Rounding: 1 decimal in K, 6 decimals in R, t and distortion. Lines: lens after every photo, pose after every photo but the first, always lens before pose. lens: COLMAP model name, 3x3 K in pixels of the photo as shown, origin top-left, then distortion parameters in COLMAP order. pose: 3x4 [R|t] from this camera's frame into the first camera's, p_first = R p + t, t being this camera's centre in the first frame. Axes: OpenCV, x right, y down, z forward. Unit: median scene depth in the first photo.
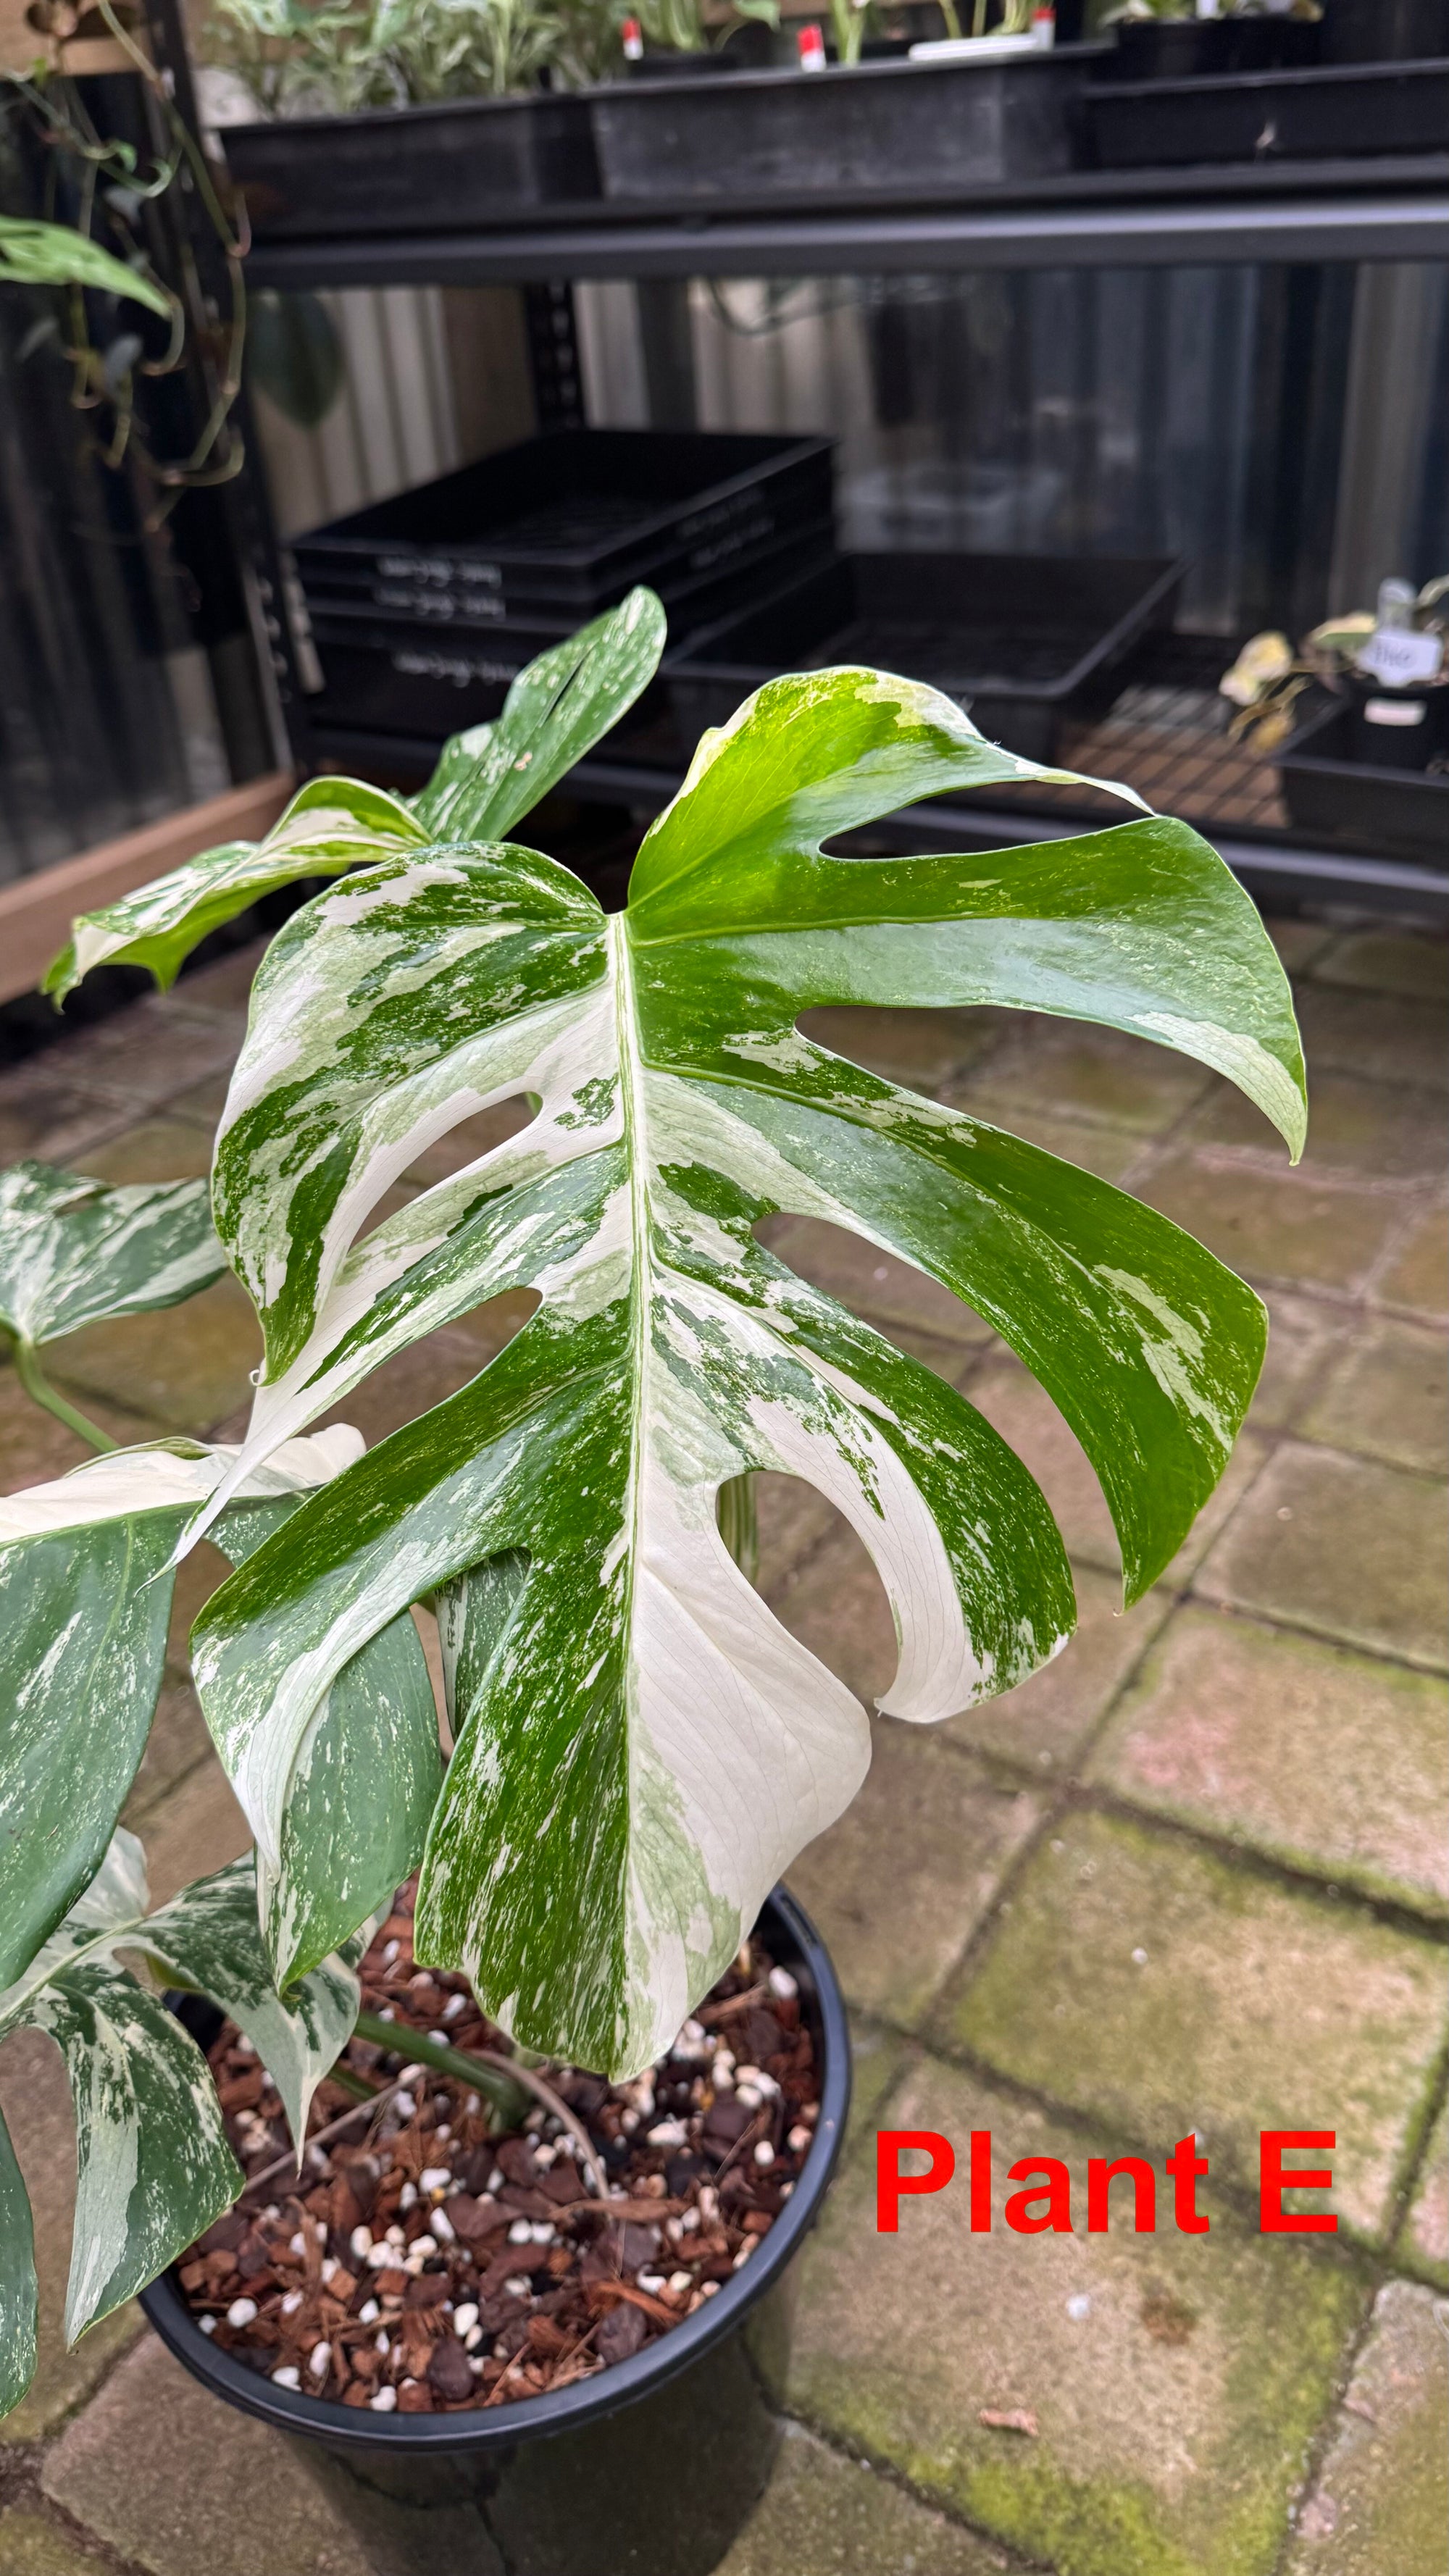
lens RADIAL K [[1821.1, 0, 724.5], [0, 1821.1, 1288.0], [0, 0, 1]] dist [0.106584, -0.152378]
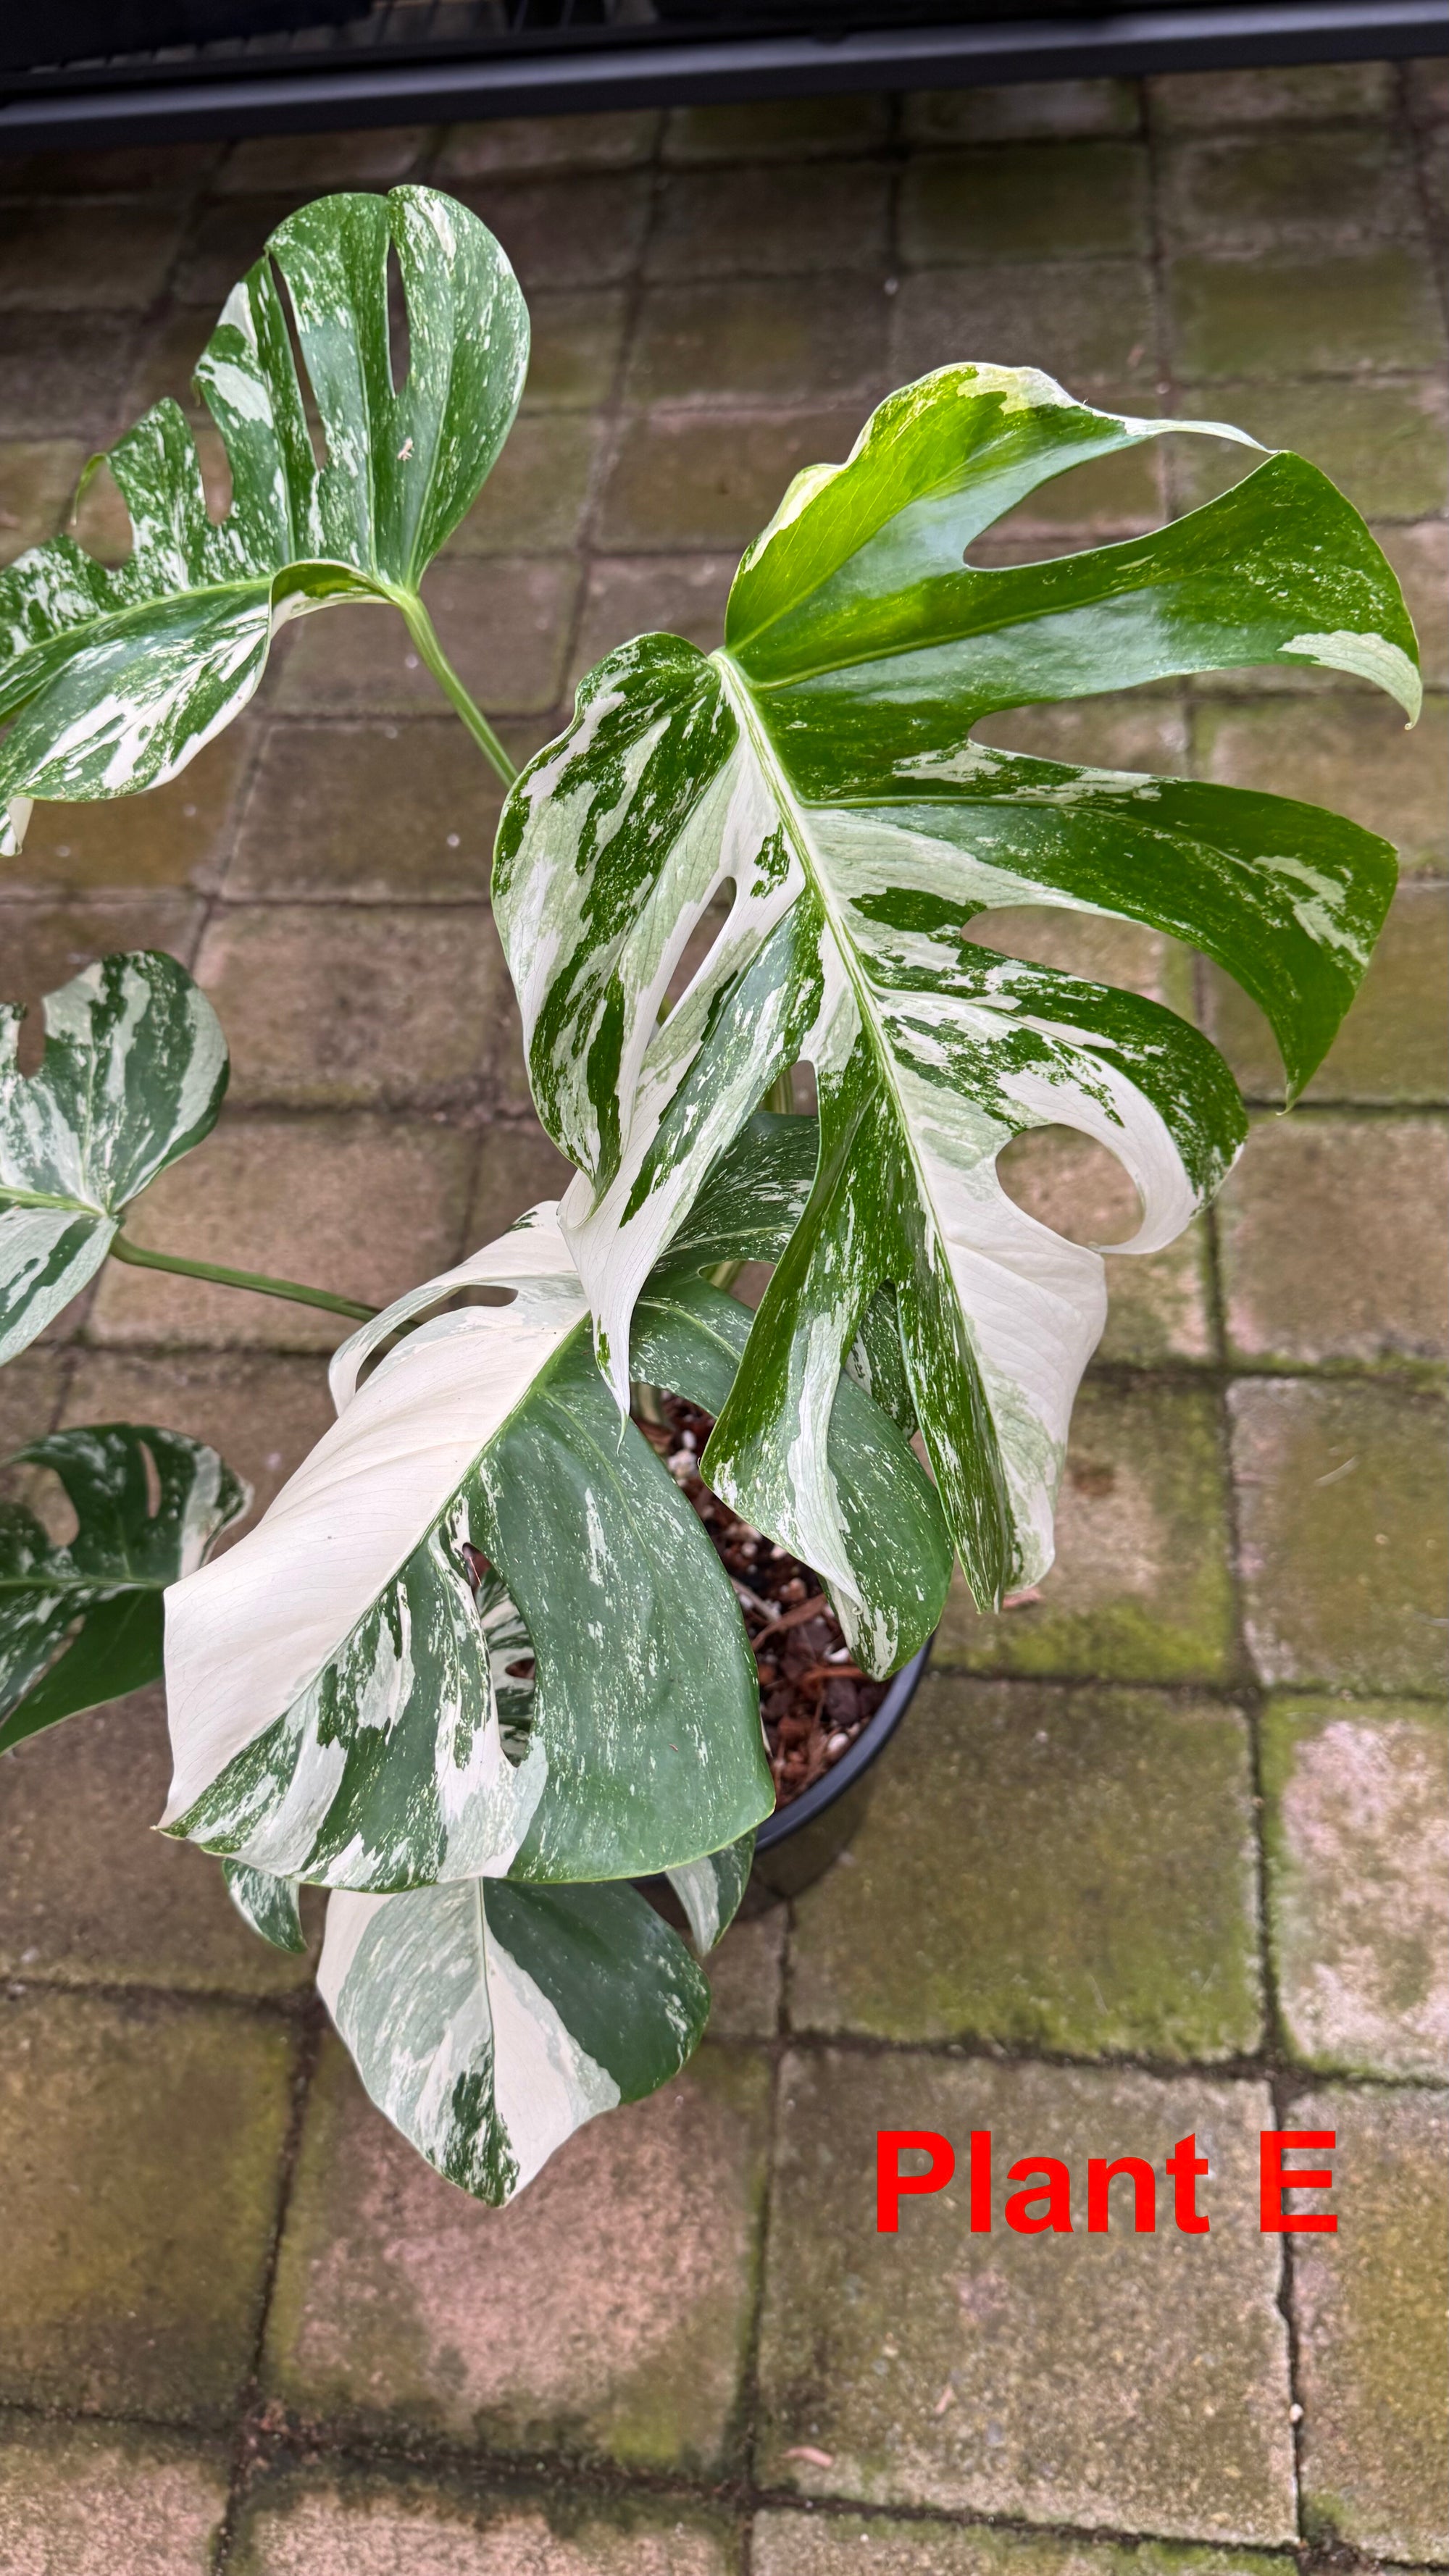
lens RADIAL K [[1824.5, 0, 708.2], [0, 1824.5, 1303.5], [0, 0, 1]] dist [0.157852, -0.284563]
pose [[0.888128, -0.407466, 0.212602, -0.444103], [0.288113, 0.854009, 0.433196, -0.363061], [-0.358076, -0.323480, 0.875866, 0.020974]]
